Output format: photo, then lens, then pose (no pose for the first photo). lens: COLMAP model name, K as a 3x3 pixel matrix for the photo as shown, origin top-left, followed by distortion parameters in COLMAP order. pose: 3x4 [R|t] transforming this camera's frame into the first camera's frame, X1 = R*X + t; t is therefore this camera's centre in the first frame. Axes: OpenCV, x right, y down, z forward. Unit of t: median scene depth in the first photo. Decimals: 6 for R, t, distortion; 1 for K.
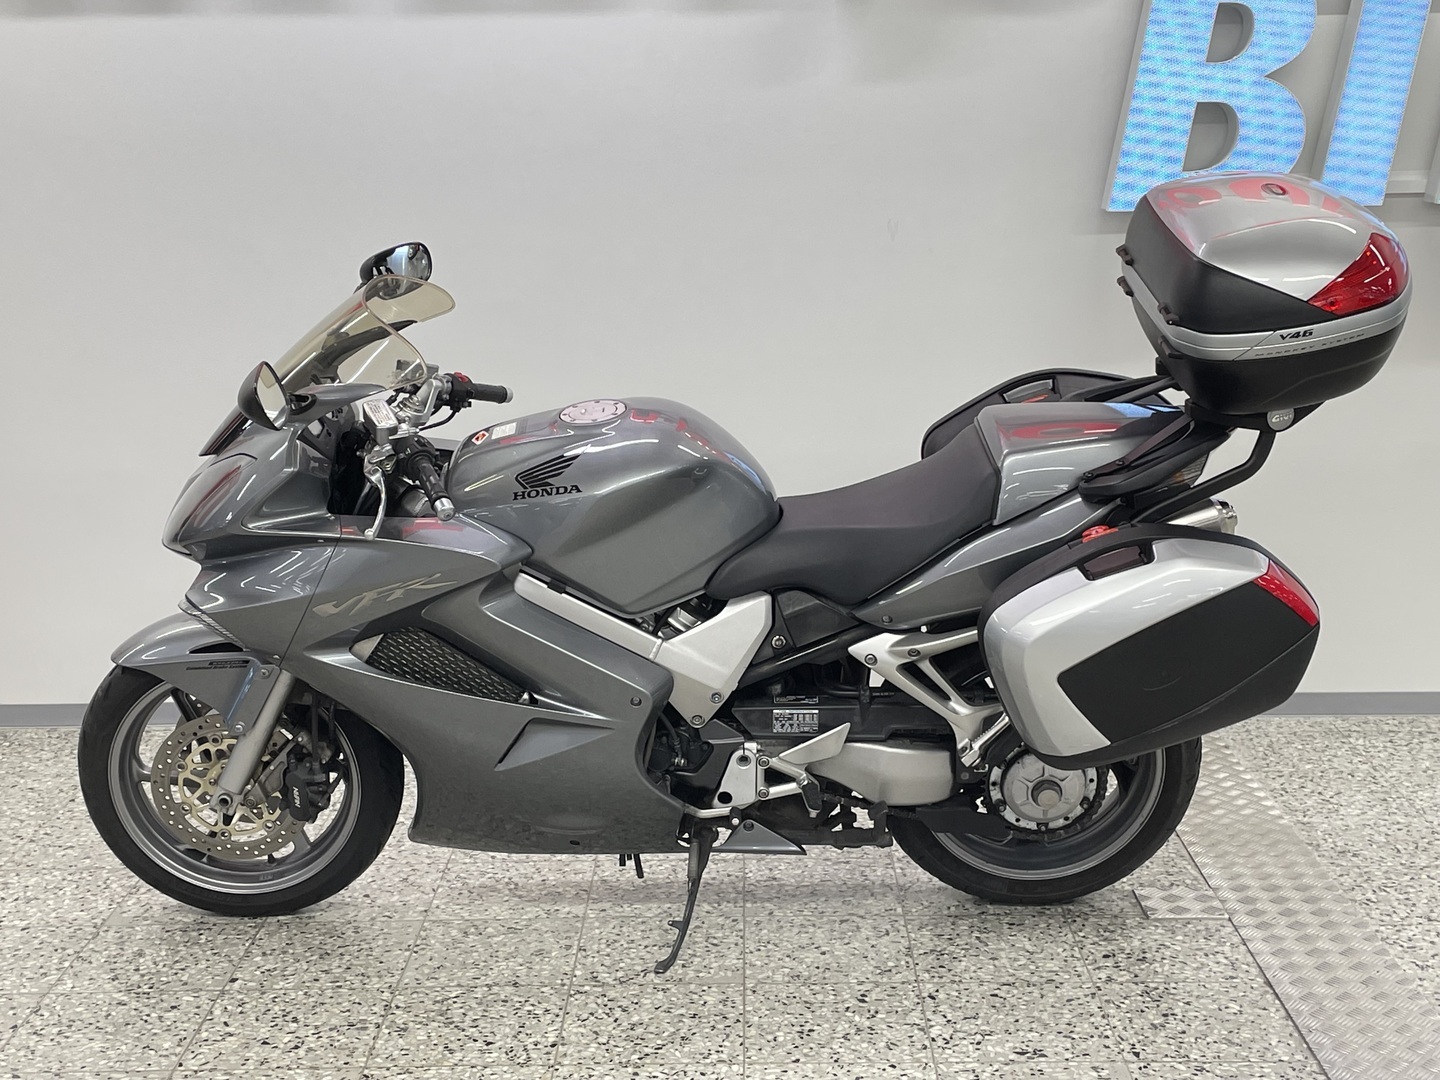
lens RADIAL K [[2034.0, 0, 726.8], [0, 2034.0, 542.4], [0, 0, 1]] dist [0.063825, 0.000000]
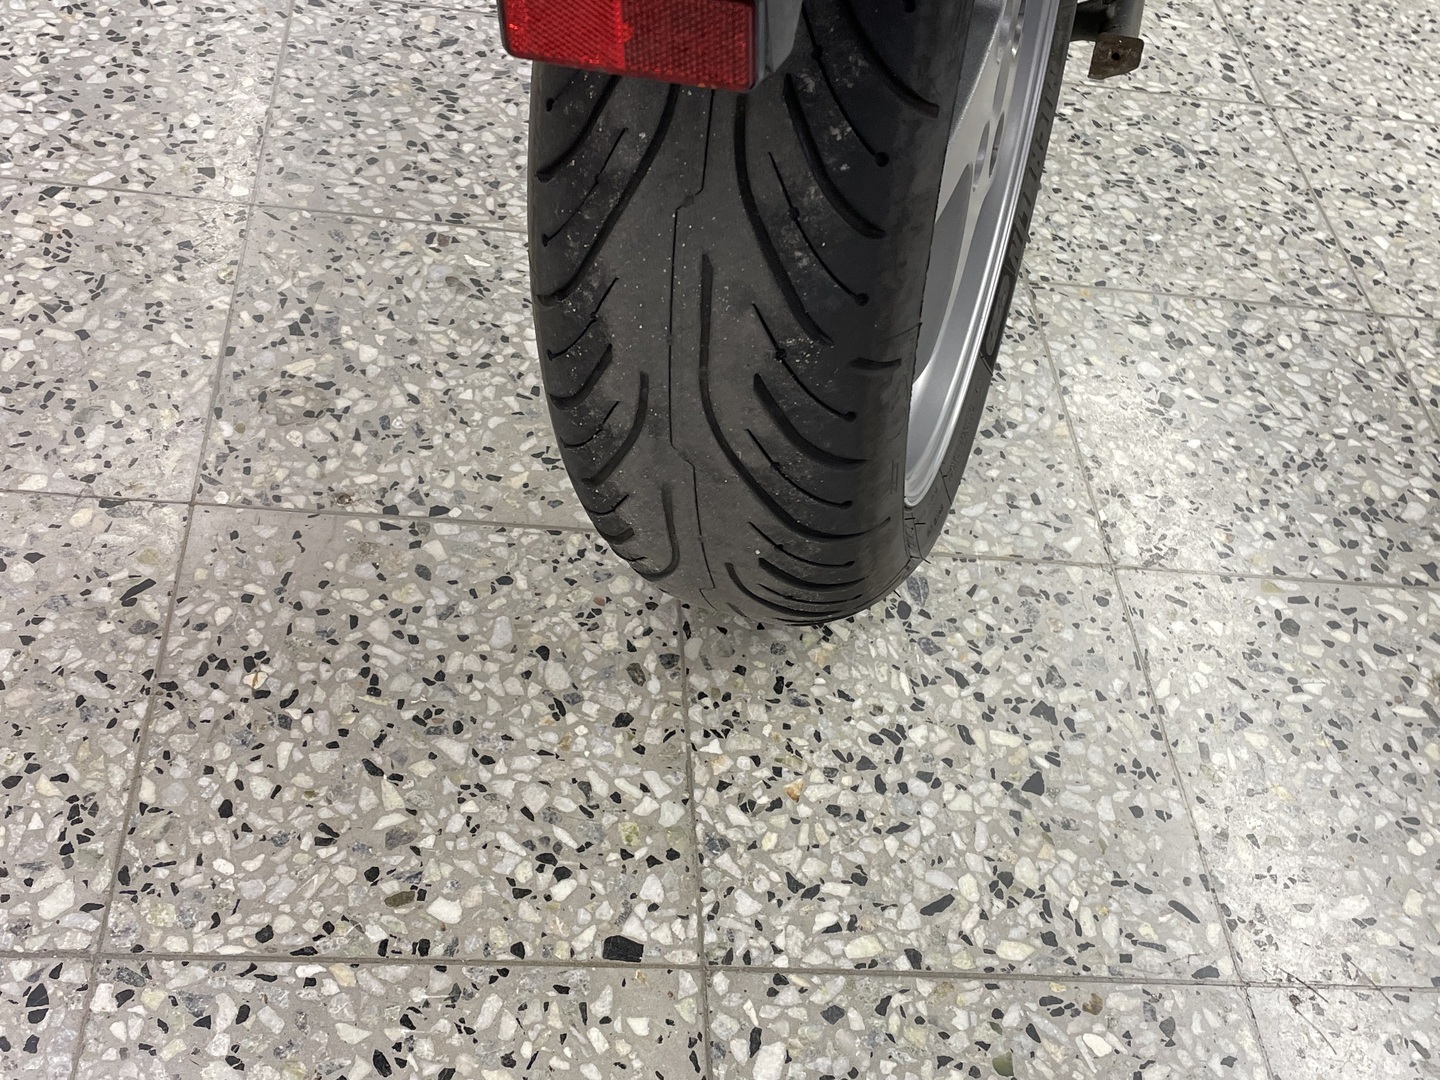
lens RADIAL K [[1612.3, 0, 694.3], [0, 1612.3, 509.3], [0, 0, 1]] dist [0.052404, 0.000000]
pose [[-0.068253, -0.731393, 0.678532, -0.348016], [0.036466, 0.677834, 0.734310, -0.003155], [-0.997001, 0.074863, -0.019593, 0.970129]]
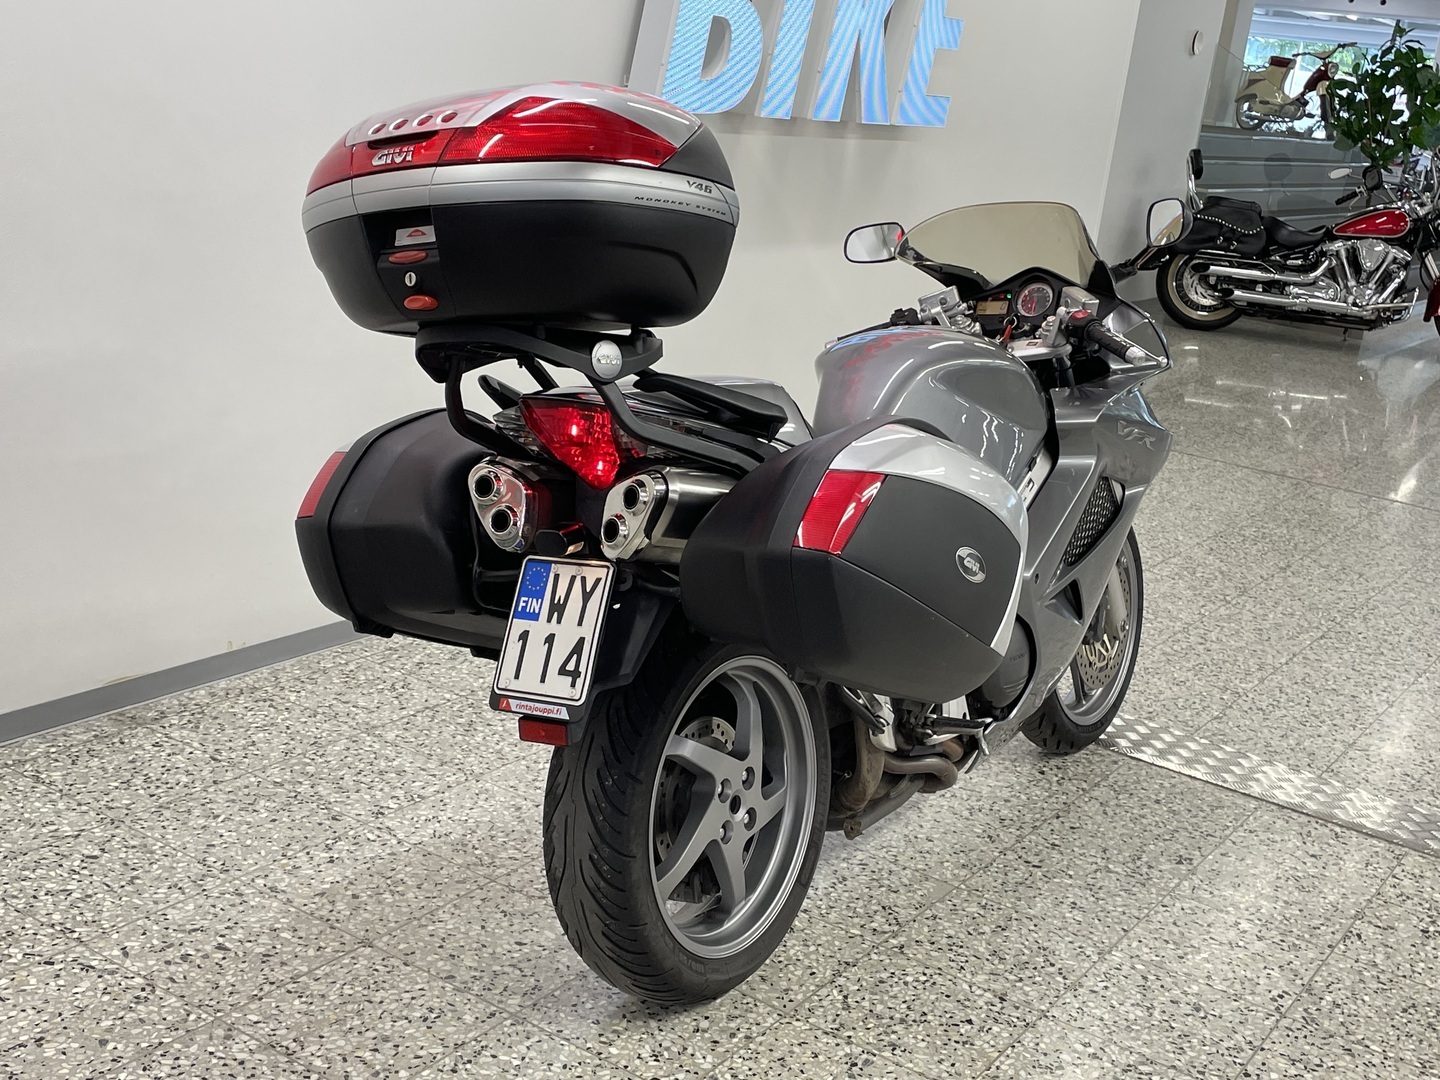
lens RADIAL K [[1762.1, 0, 724.5], [0, 1762.1, 548.6], [0, 0, 1]] dist [0.060785, 0.000000]
pose [[0.543536, -0.158625, 0.824261, -0.762508], [0.049814, 0.986346, 0.156969, -0.104822], [-0.837906, -0.044258, 0.544017, 0.588406]]
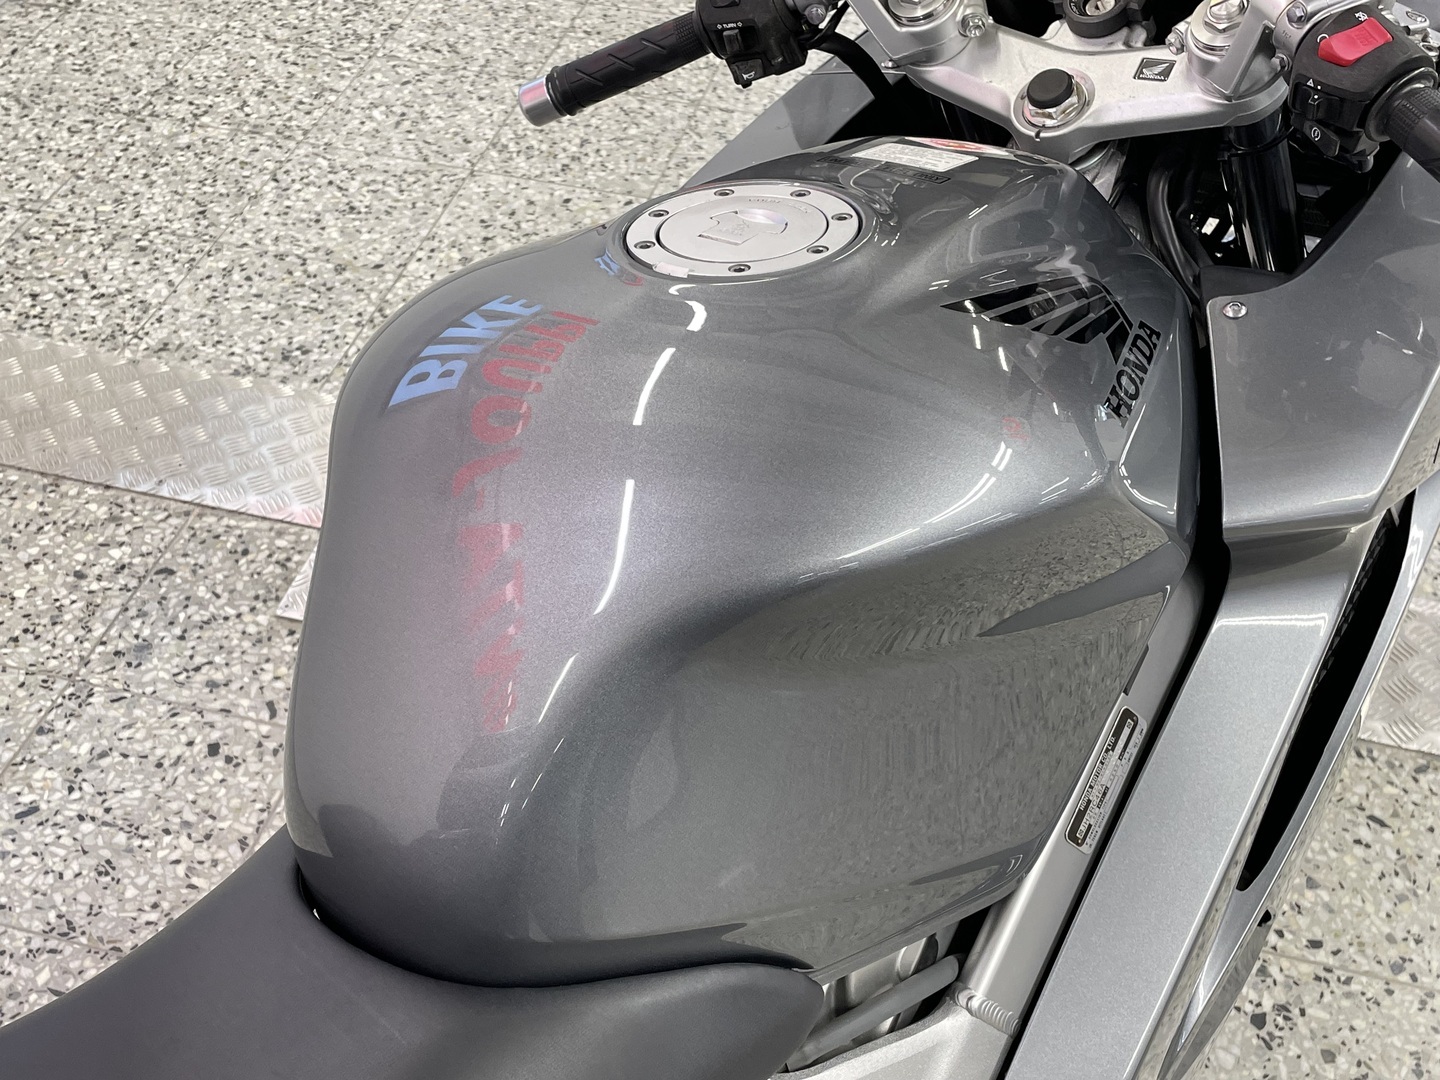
lens RADIAL K [[1612.3, 0, 717.4], [0, 1612.3, 534.4], [0, 0, 1]] dist [0.052404, 0.000000]
pose [[0.252080, -0.666641, 0.701459, -0.101324], [0.183102, 0.744632, 0.641870, -0.148352], [-0.950226, -0.033364, 0.309771, 0.781590]]
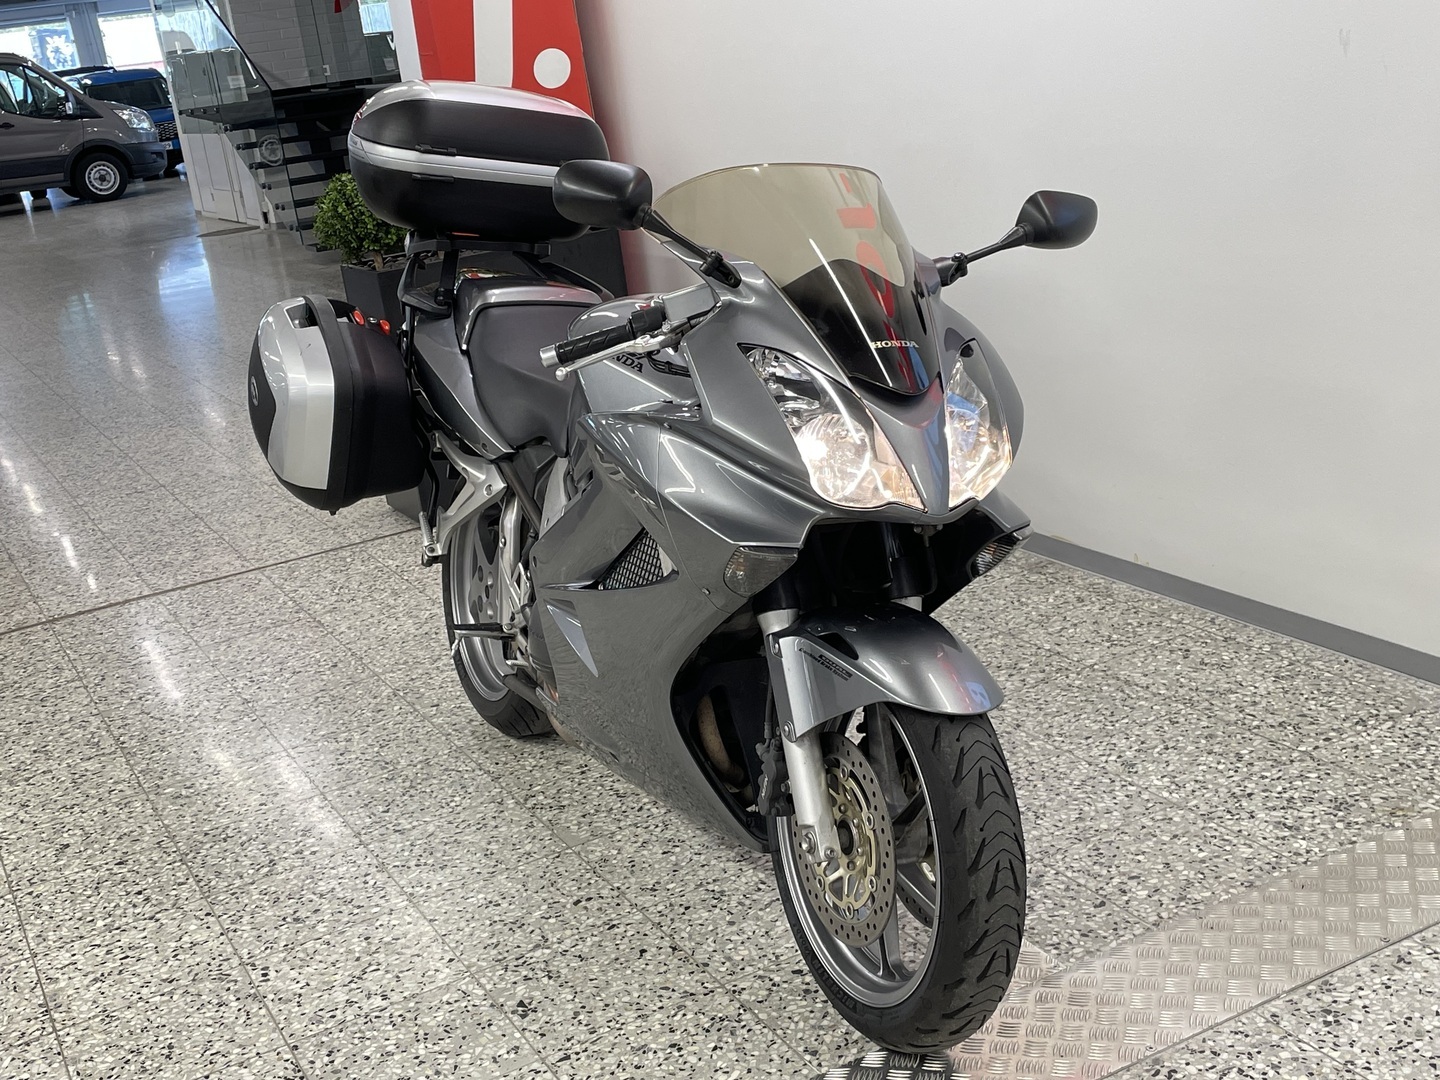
lens RADIAL K [[1762.1, 0, 719.9], [0, 1762.1, 530.4], [0, 0, 1]] dist [0.060785, 0.000000]
pose [[0.465039, 0.201143, -0.862137, 0.772639], [-0.050393, 0.978282, 0.201058, -0.127574], [0.883855, -0.050054, 0.465076, 0.629619]]
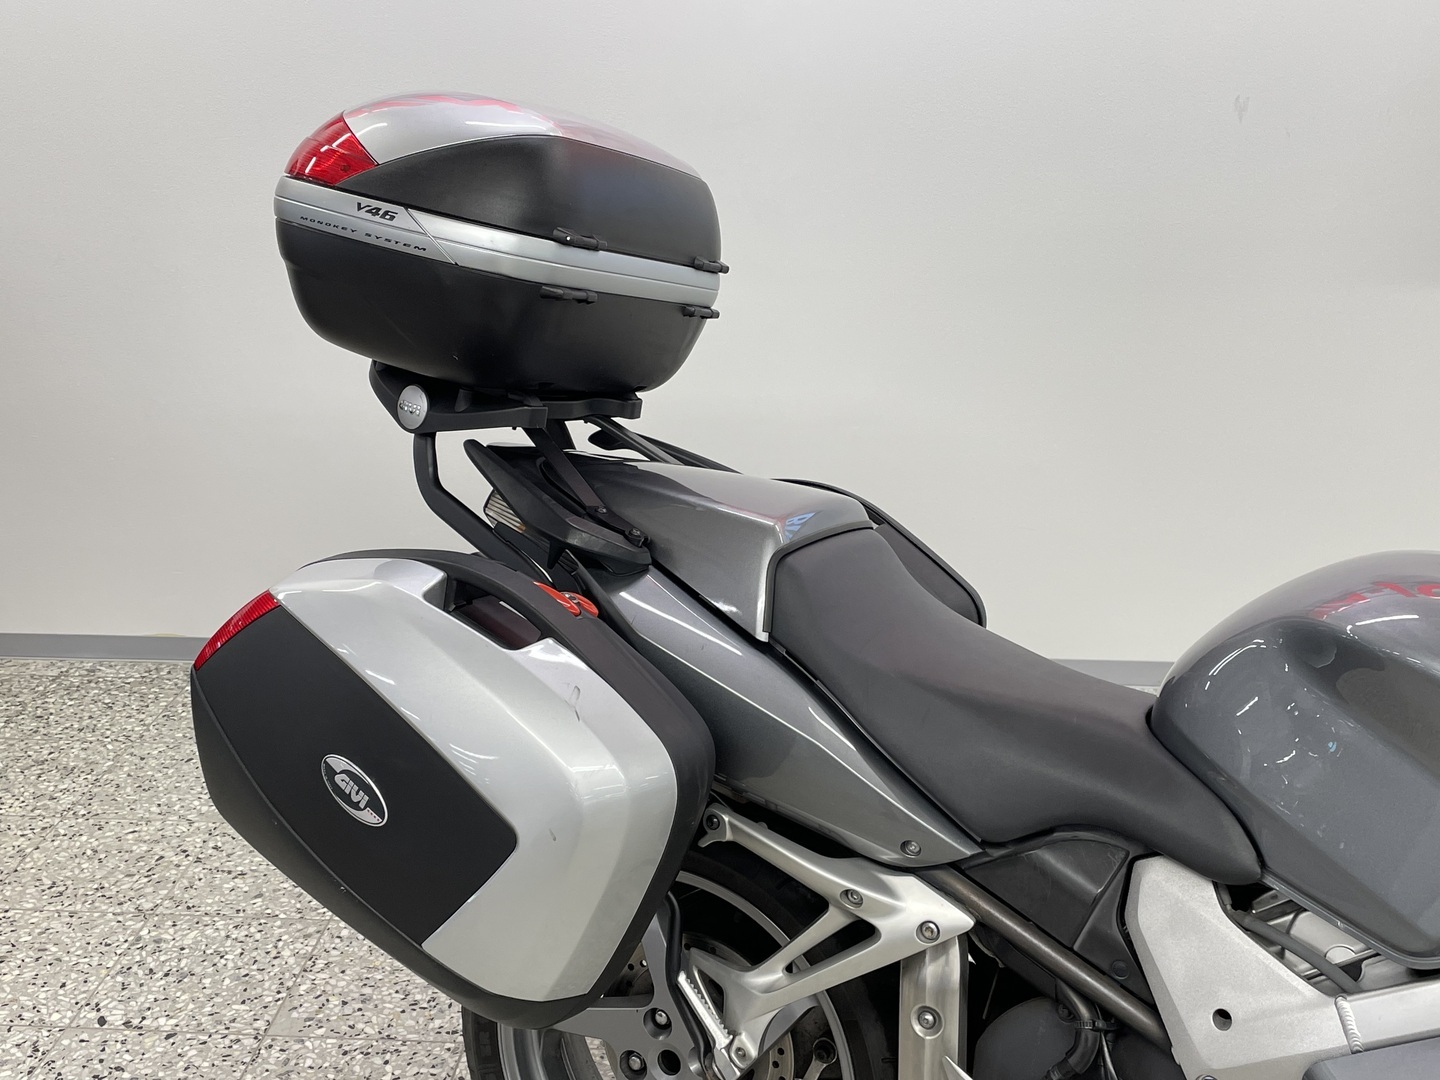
lens RADIAL K [[1612.3, 0, 716.7], [0, 1612.3, 510.1], [0, 0, 1]] dist [0.052404, 0.000000]
pose [[0.996900, 0.022770, -0.075312, -0.092779], [-0.012562, 0.990991, 0.133338, -0.105079], [0.077669, -0.131979, 0.988205, 0.441309]]
